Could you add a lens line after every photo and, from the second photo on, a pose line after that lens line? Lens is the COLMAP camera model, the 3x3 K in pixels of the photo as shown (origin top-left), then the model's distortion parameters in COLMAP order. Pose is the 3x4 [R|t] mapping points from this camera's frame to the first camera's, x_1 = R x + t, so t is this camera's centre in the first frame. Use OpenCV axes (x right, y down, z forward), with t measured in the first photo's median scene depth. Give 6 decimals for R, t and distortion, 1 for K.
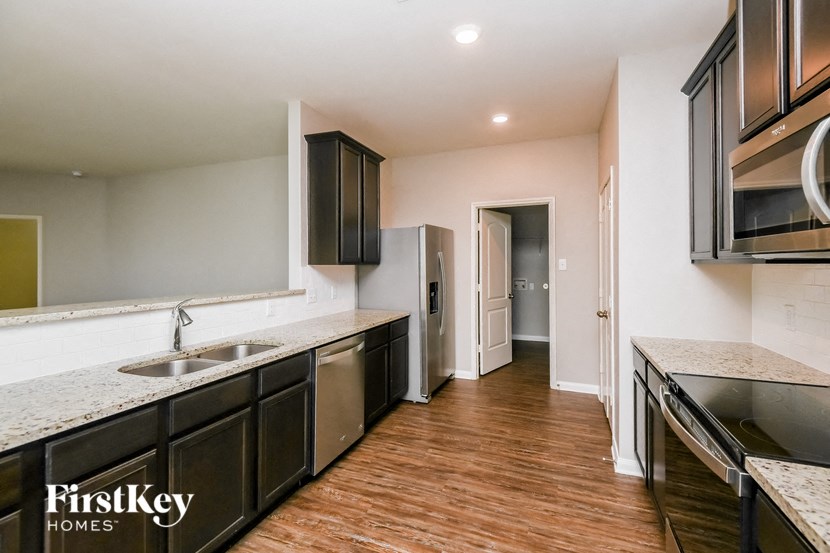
lens RADIAL K [[364.9, 0, 417.2], [0, 364.9, 272.9], [0, 0, 1]] dist [0.000320, 0.000030]
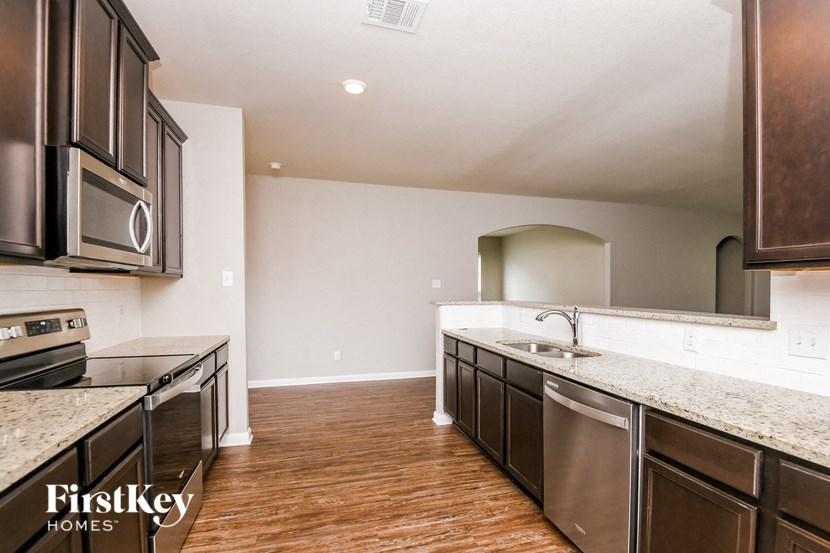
lens RADIAL K [[364.9, 0, 416.6], [0, 364.9, 281.4], [0, 0, 1]] dist [0.000320, 0.000030]
pose [[-0.789816, 0.004953, -0.613323, 0.563004], [0.004485, 0.999987, 0.002300, -0.013703], [0.613327, -0.000934, -0.789829, 1.680621]]
